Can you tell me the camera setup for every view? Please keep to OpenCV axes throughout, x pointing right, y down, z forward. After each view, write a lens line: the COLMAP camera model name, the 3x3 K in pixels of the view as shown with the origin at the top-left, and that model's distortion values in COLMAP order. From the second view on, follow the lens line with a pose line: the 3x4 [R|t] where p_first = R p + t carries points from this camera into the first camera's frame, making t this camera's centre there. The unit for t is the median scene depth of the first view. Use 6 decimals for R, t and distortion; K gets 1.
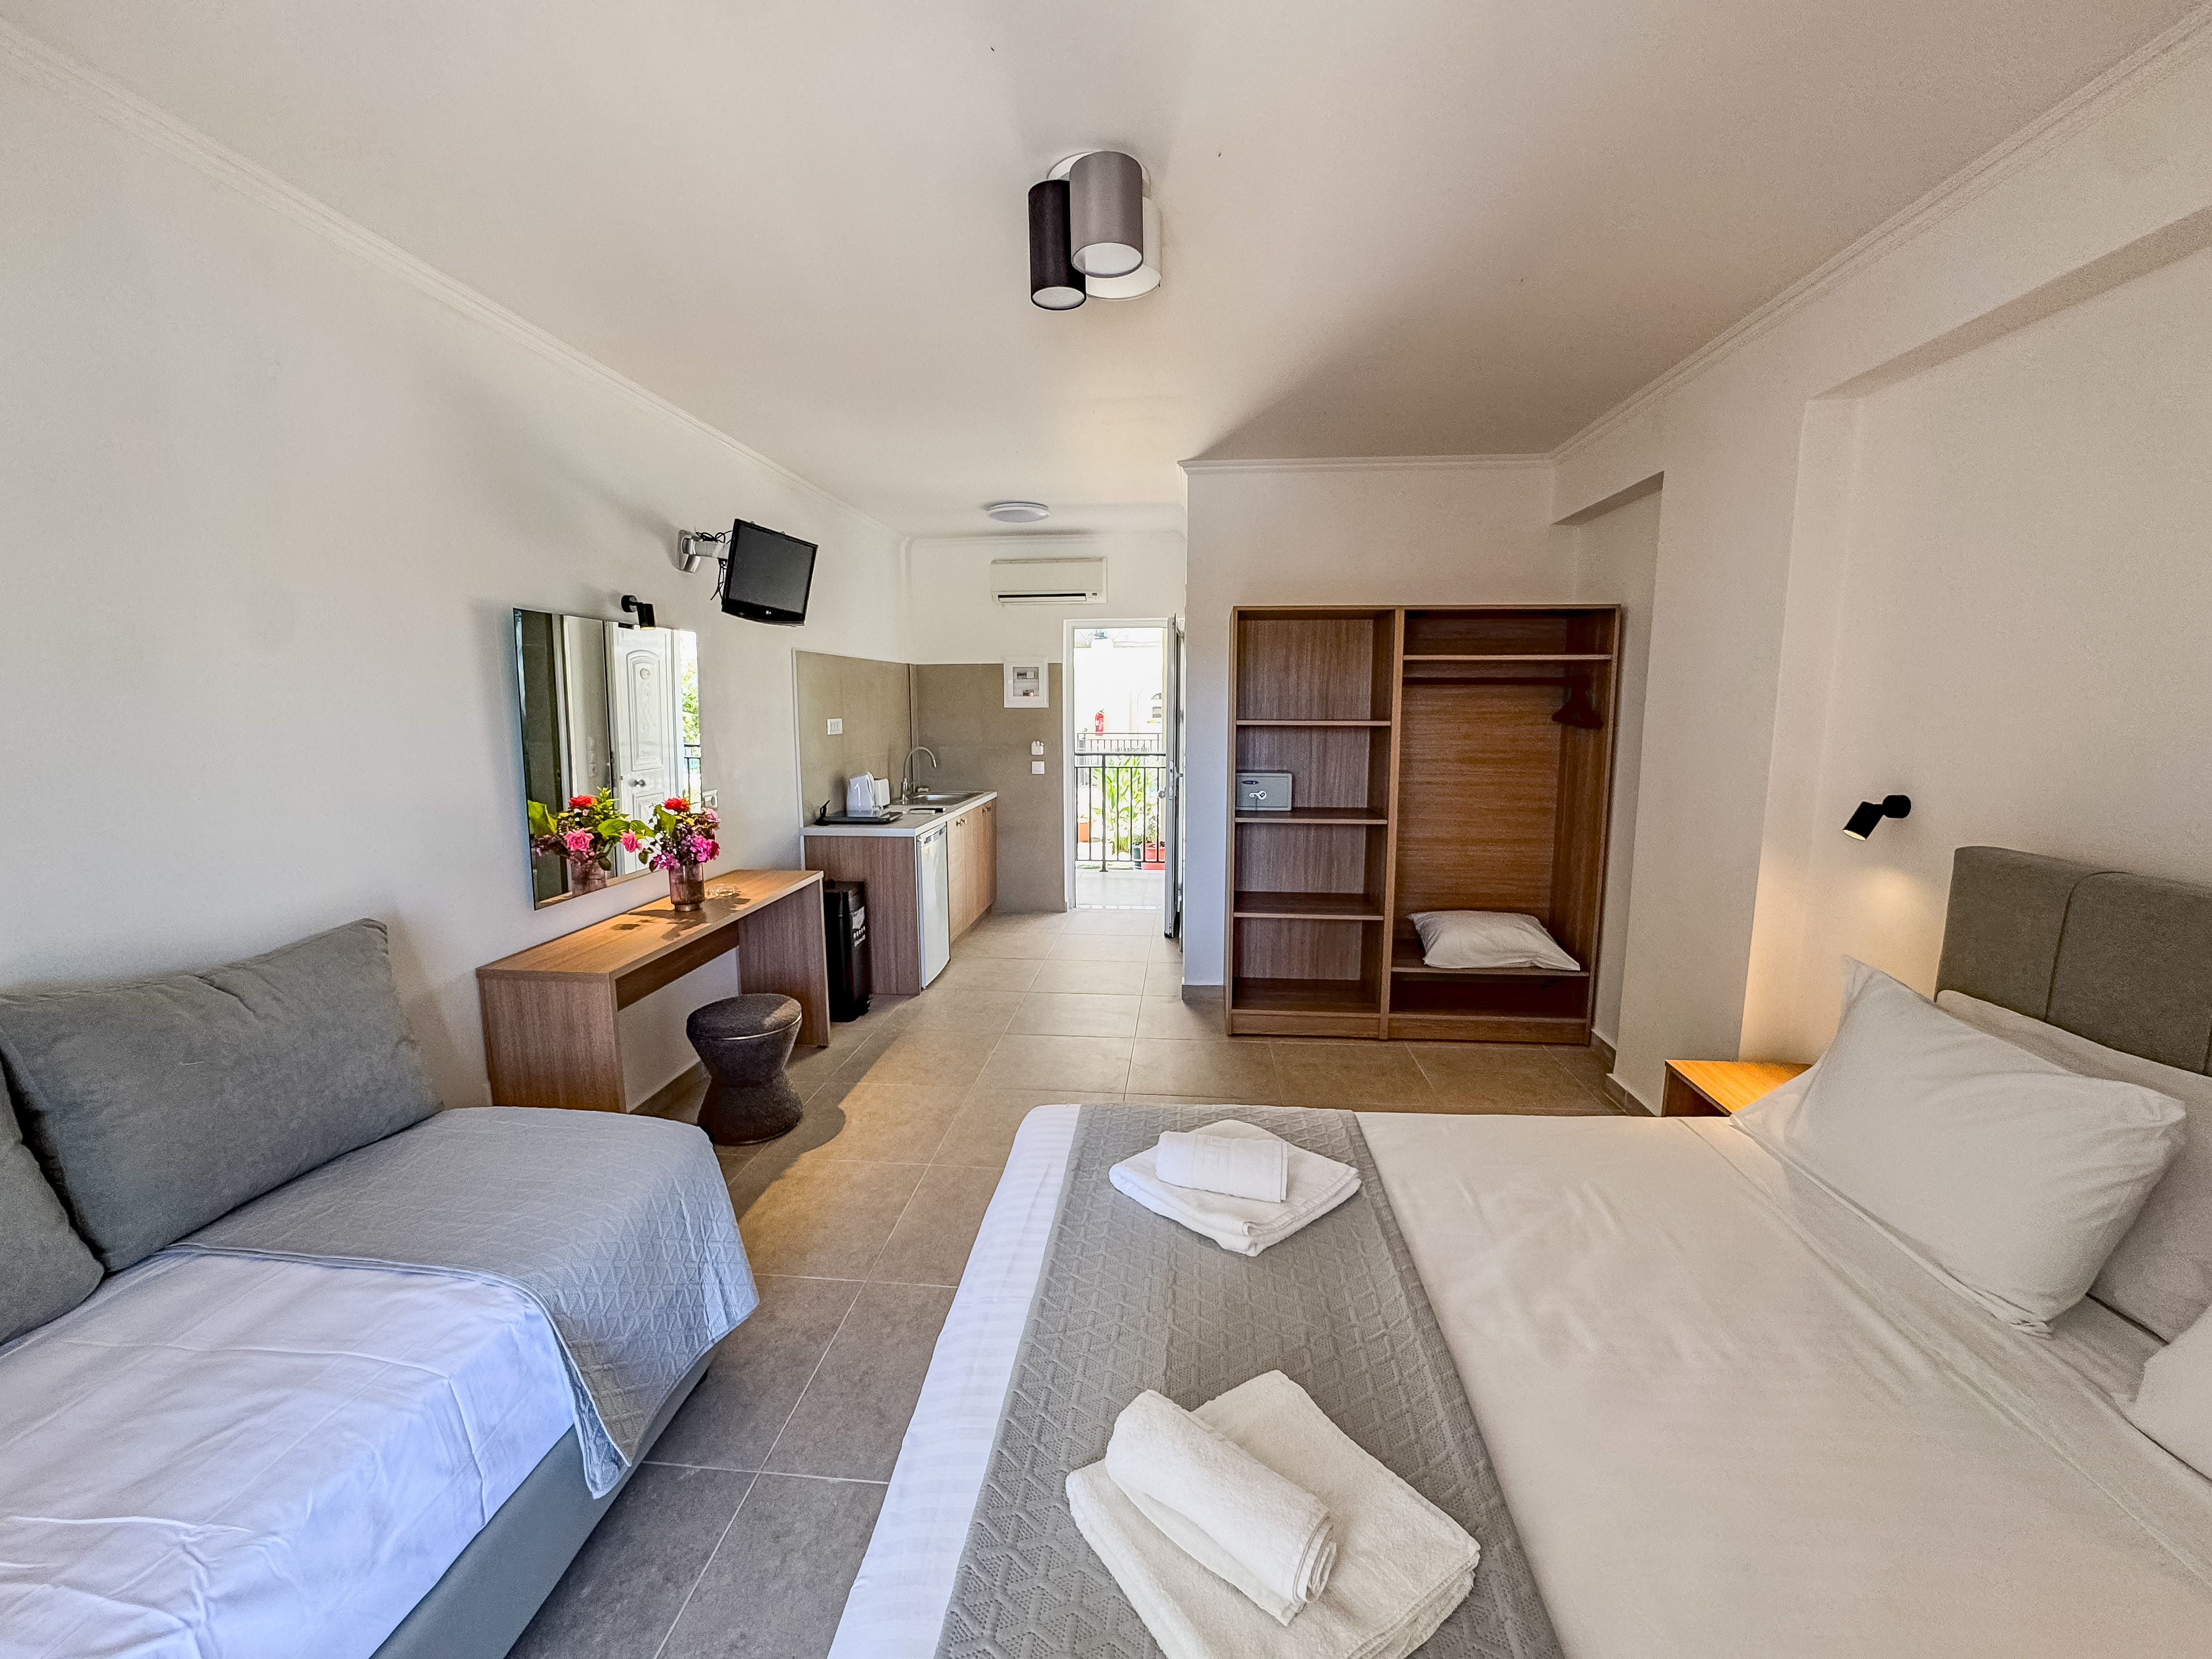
lens RADIAL K [[903.6, 0, 1102.8], [0, 903.6, 822.9], [0, 0, 1]] dist [-0.041602, 0.017893]
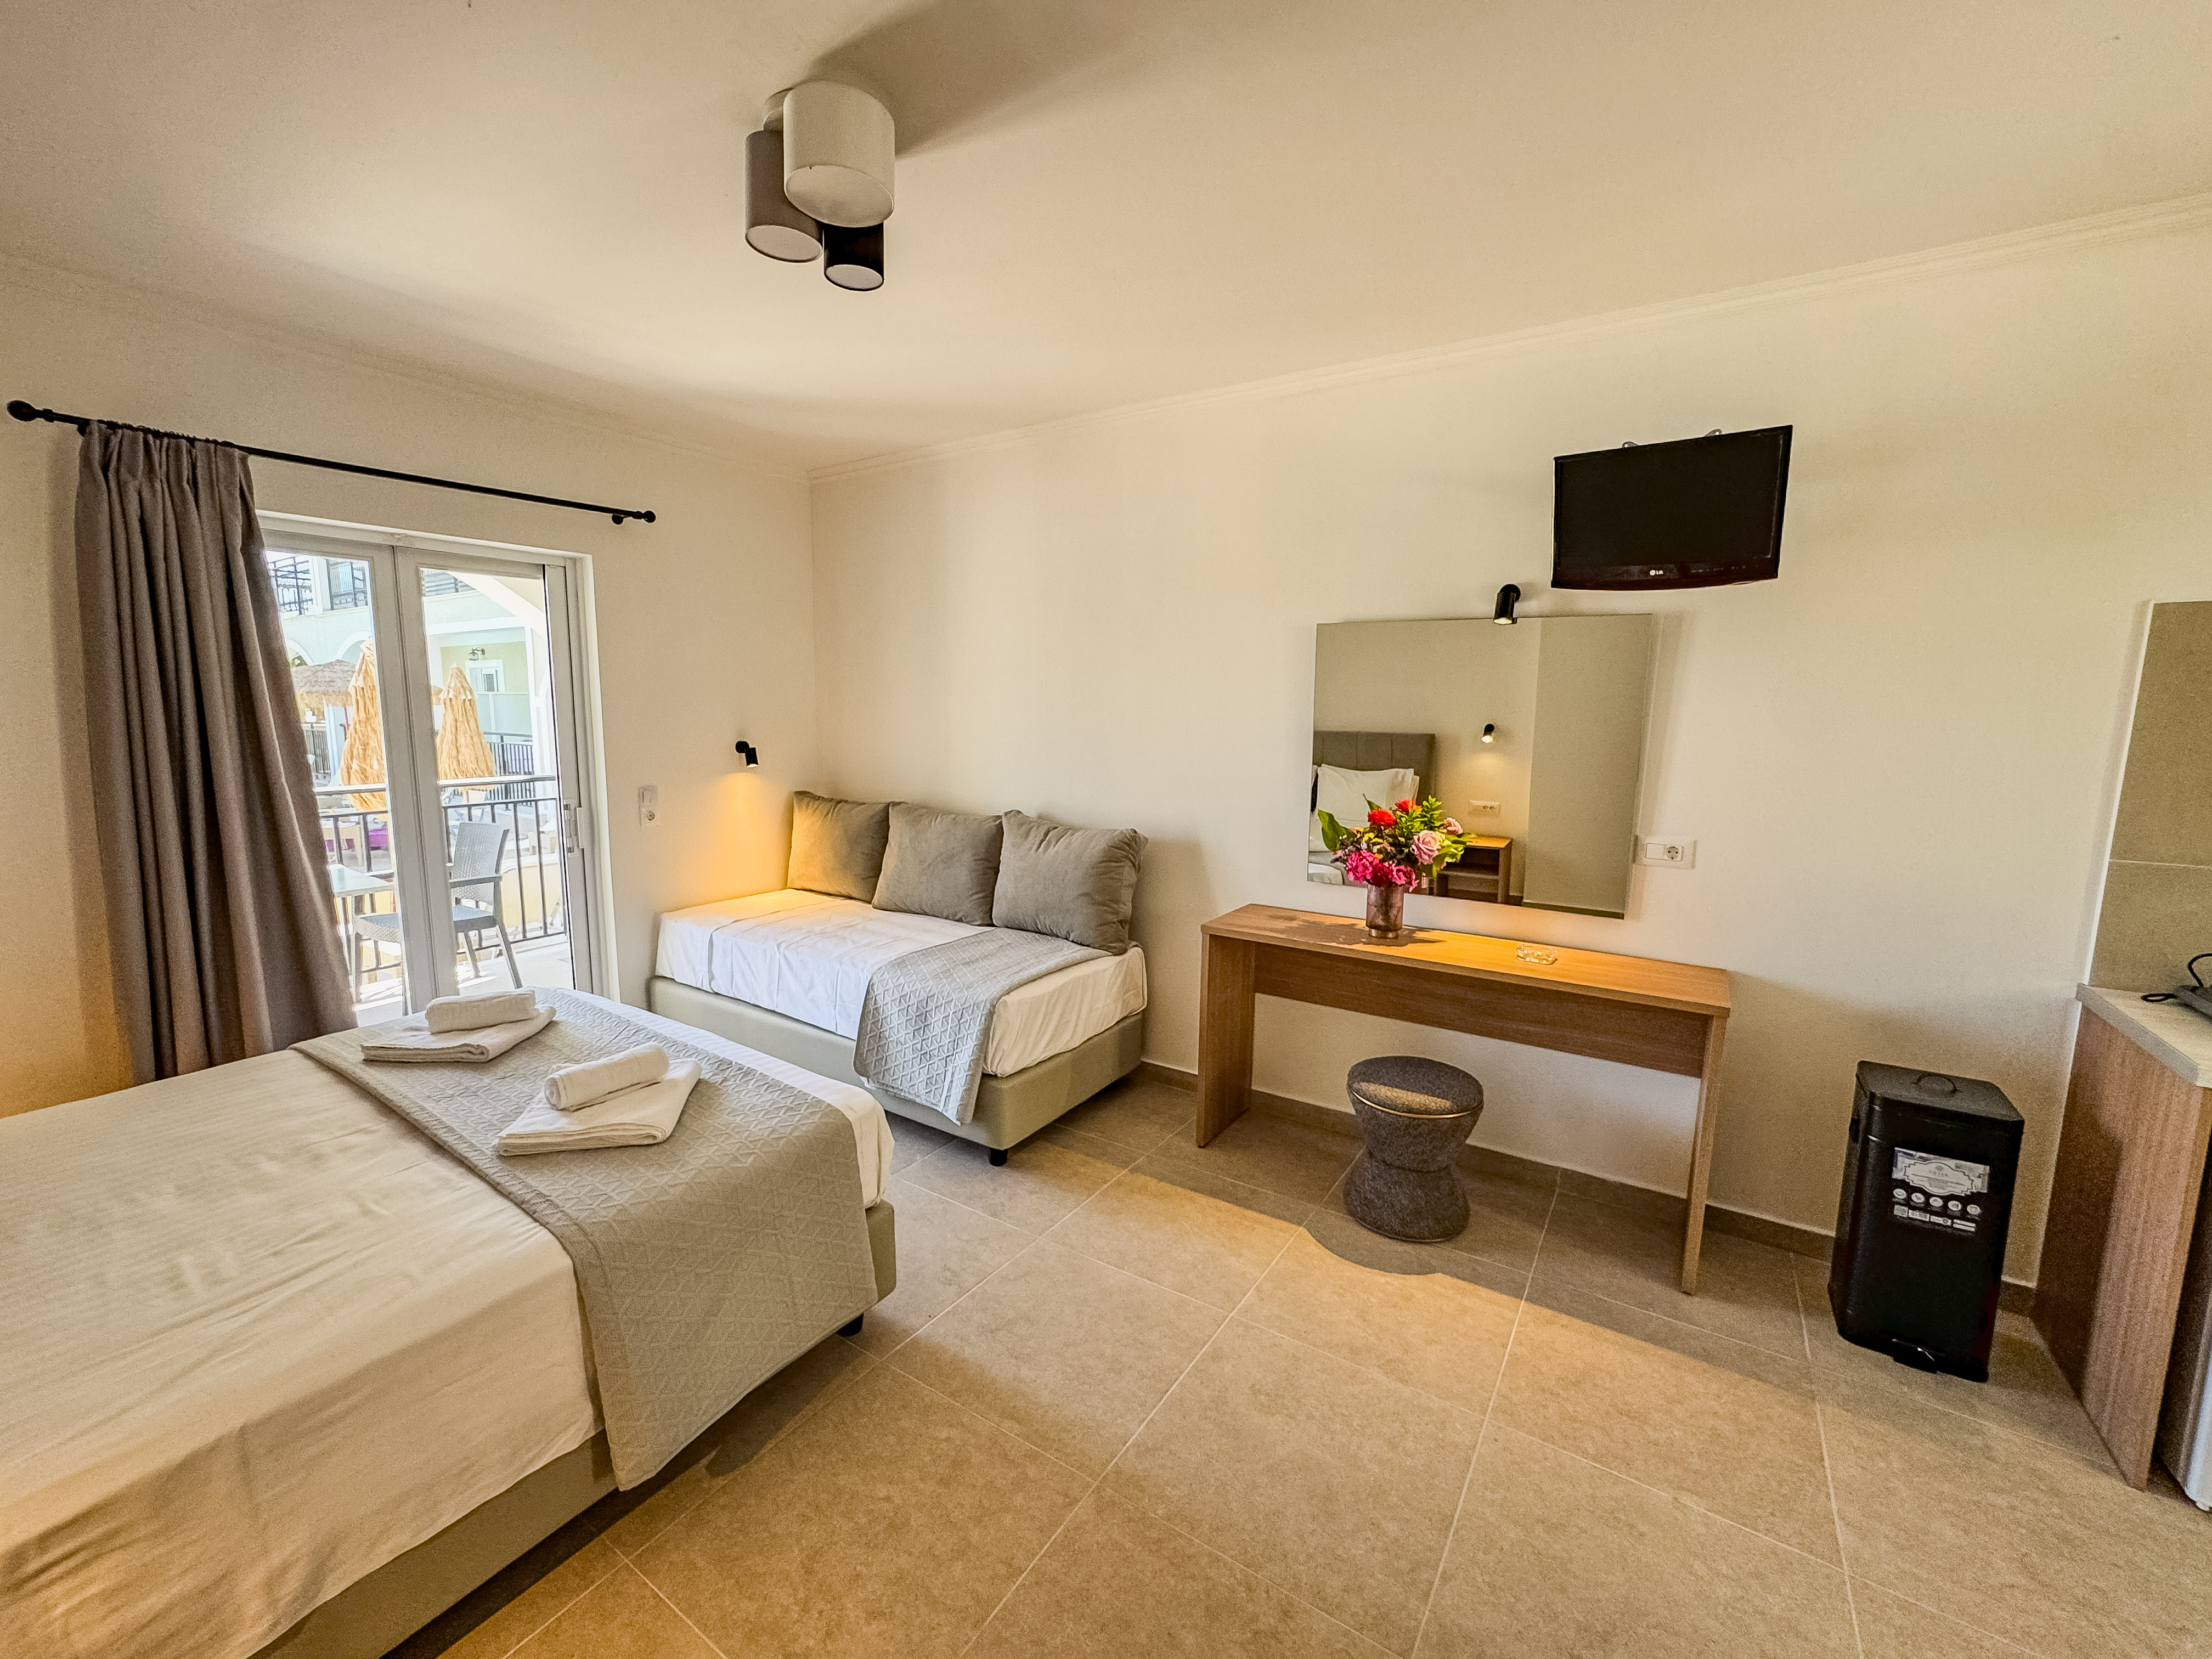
lens RADIAL K [[903.6, 0, 1102.8], [0, 903.6, 822.9], [0, 0, 1]] dist [-0.041602, 0.017893]
pose [[-0.471430, 0.116181, -0.874217, 0.278314], [-0.126549, 0.972114, 0.197434, -0.094334], [0.872777, 0.203708, -0.443581, 0.680181]]
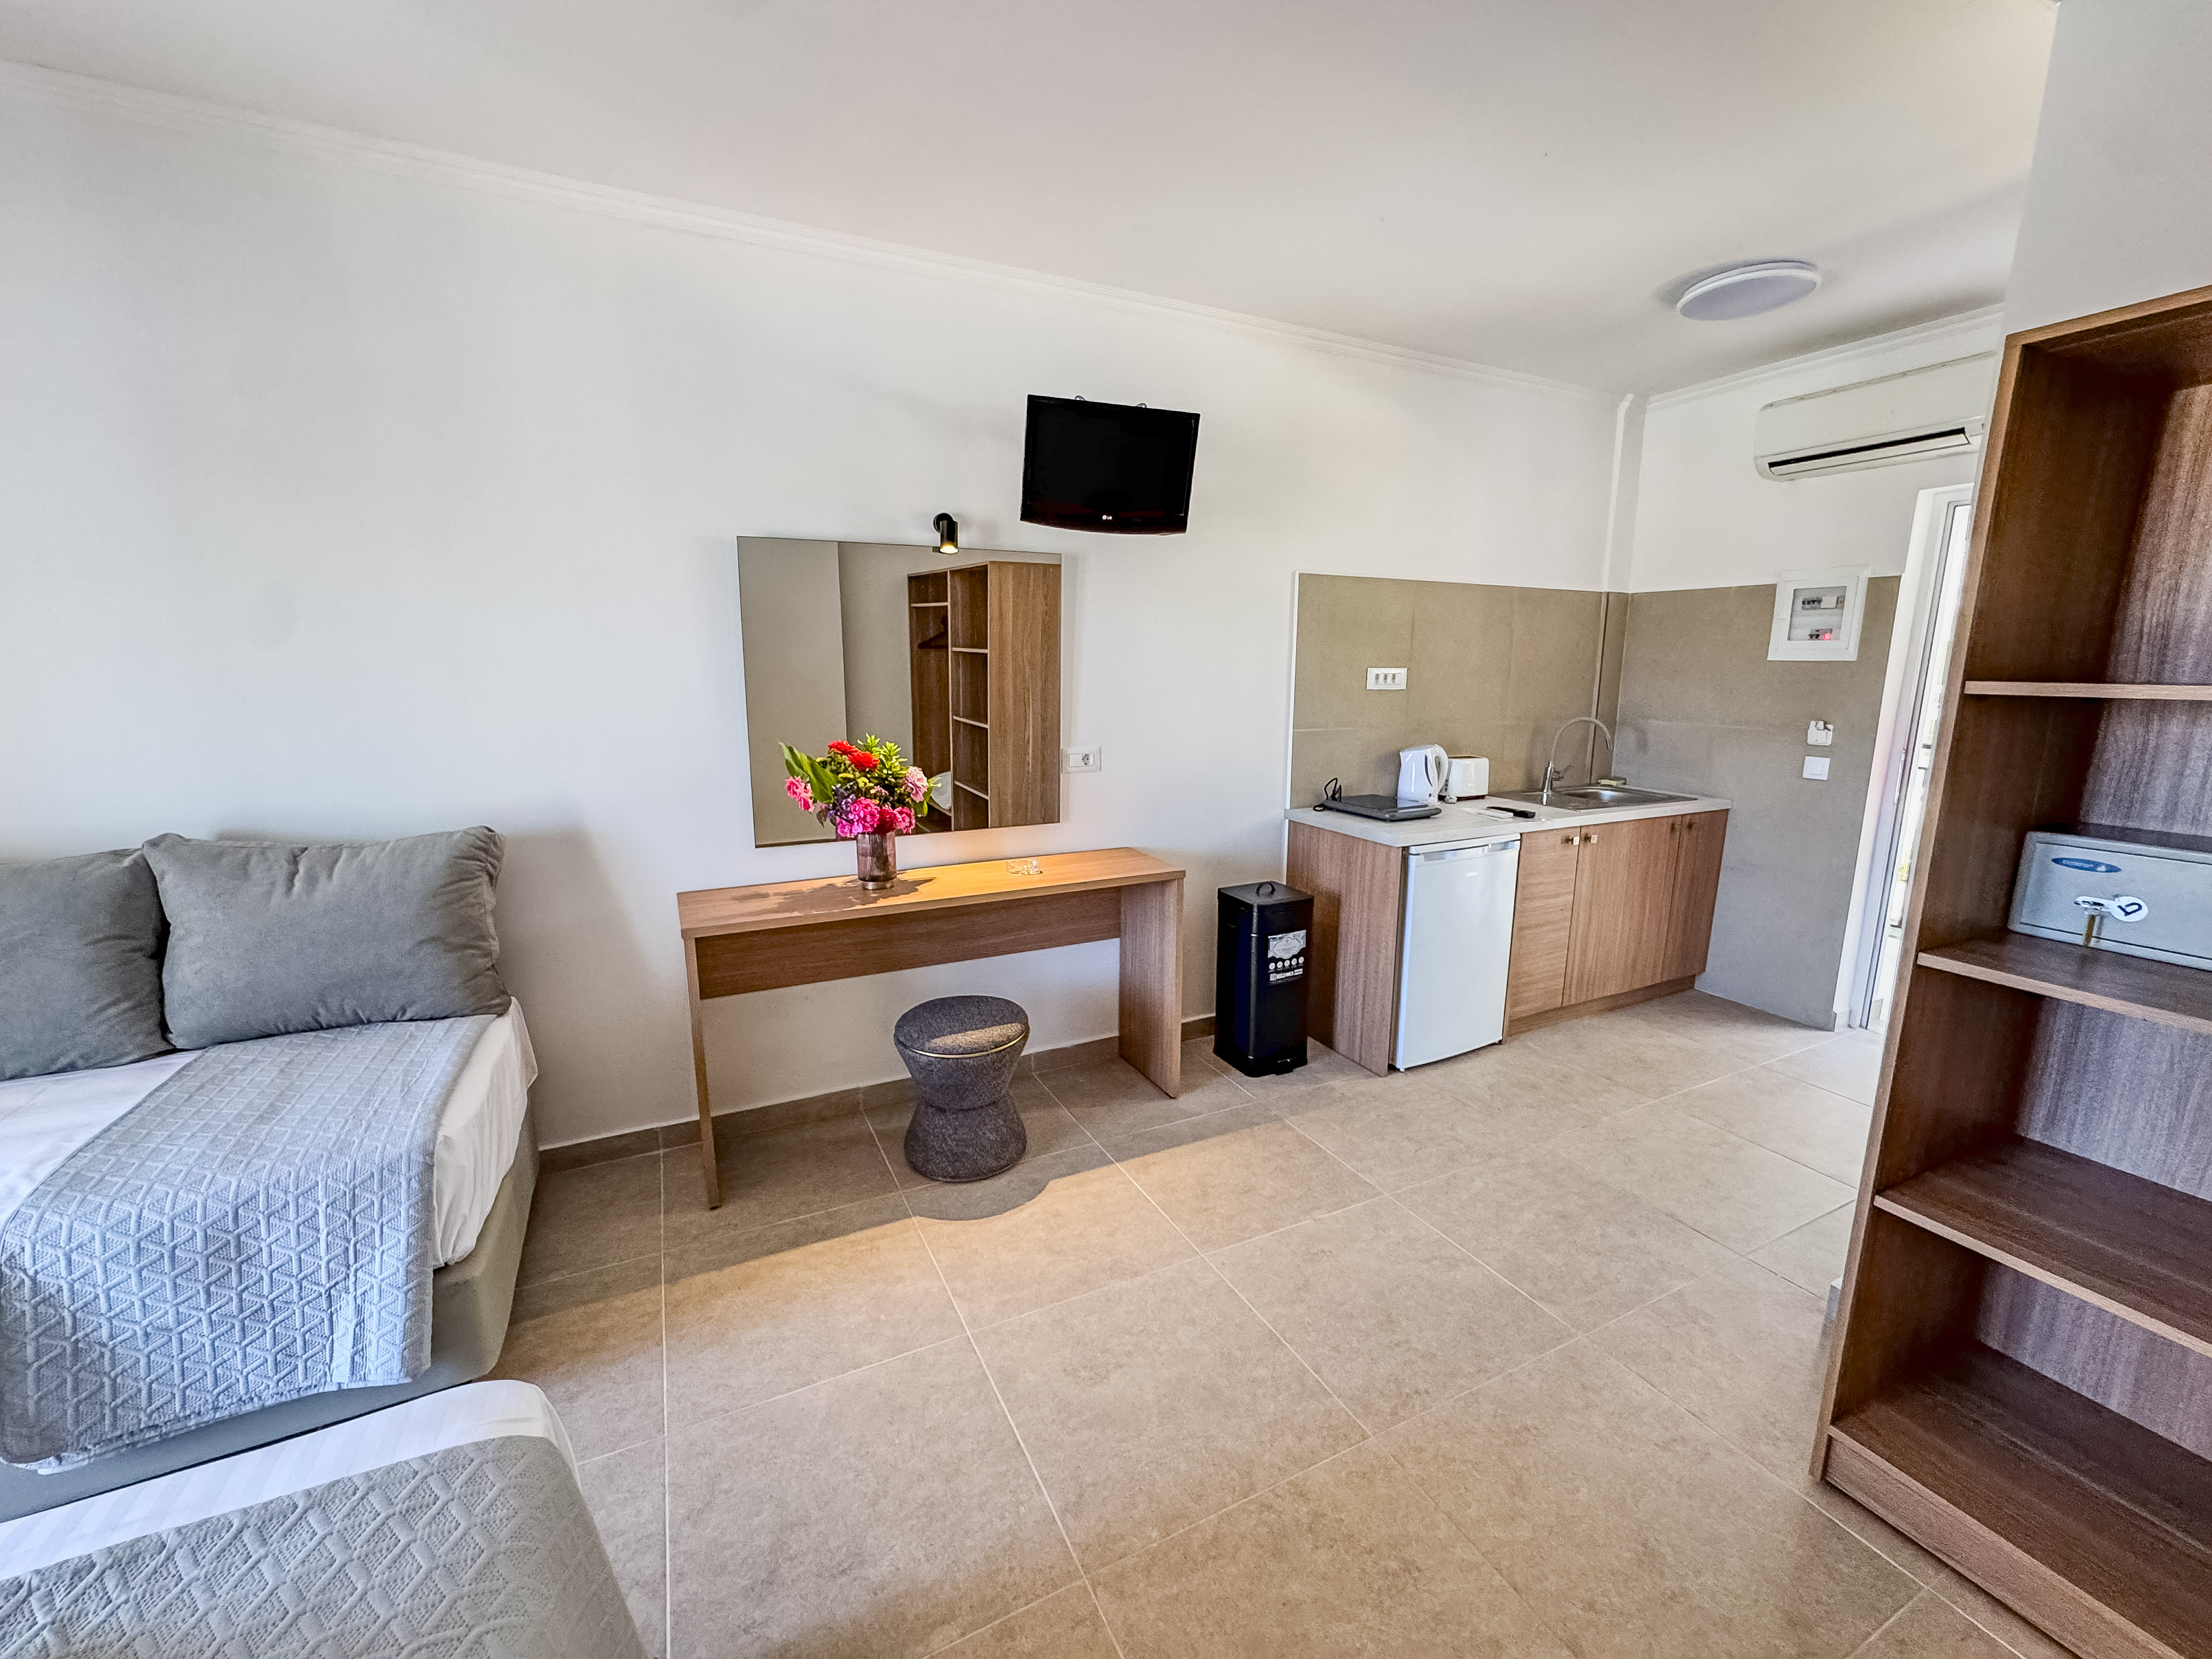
lens RADIAL K [[903.6, 0, 1102.8], [0, 903.6, 822.9], [0, 0, 1]] dist [-0.041602, 0.017893]
pose [[0.526136, 0.159419, -0.835324, 0.207973], [-0.119405, 0.986389, 0.113041, -0.046869], [0.841976, 0.040267, 0.538011, 0.421028]]
